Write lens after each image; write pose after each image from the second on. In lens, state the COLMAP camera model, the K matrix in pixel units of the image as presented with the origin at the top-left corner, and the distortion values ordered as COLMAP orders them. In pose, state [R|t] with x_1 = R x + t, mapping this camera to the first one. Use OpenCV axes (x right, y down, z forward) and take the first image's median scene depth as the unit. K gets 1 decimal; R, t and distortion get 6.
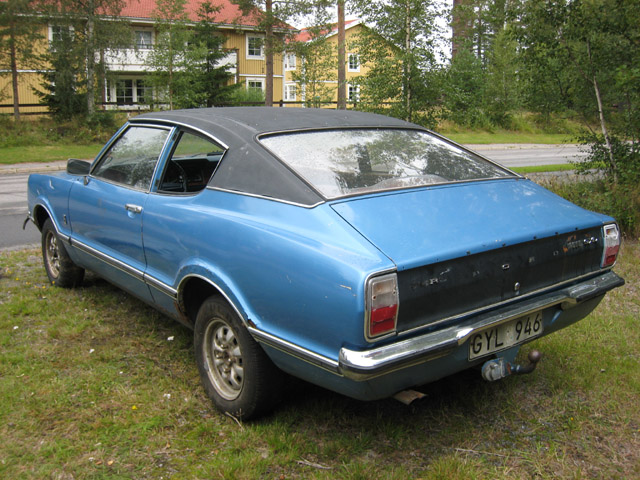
lens RADIAL K [[697.5, 0, 318.9], [0, 697.5, 238.5], [0, 0, 1]] dist [-0.152746, 0.000000]
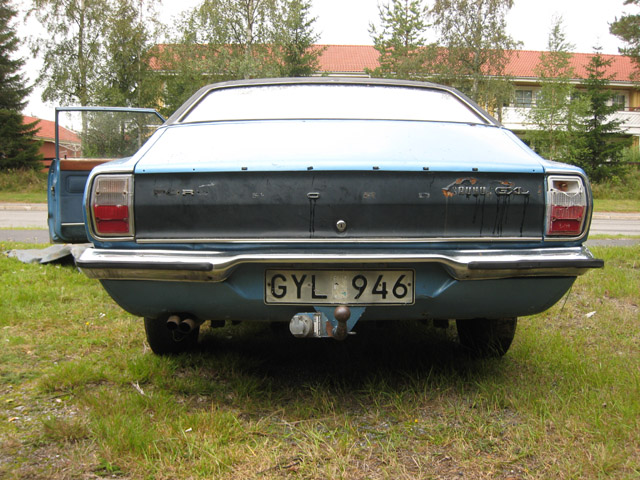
lens RADIAL K [[697.5, 0, 318.9], [0, 697.5, 241.9], [0, 0, 1]] dist [-0.152746, 0.000000]
pose [[0.784842, 0.062426, -0.616544, 0.744369], [-0.129947, 0.989372, -0.065243, 0.140246], [0.605918, 0.131323, 0.784613, 0.335874]]
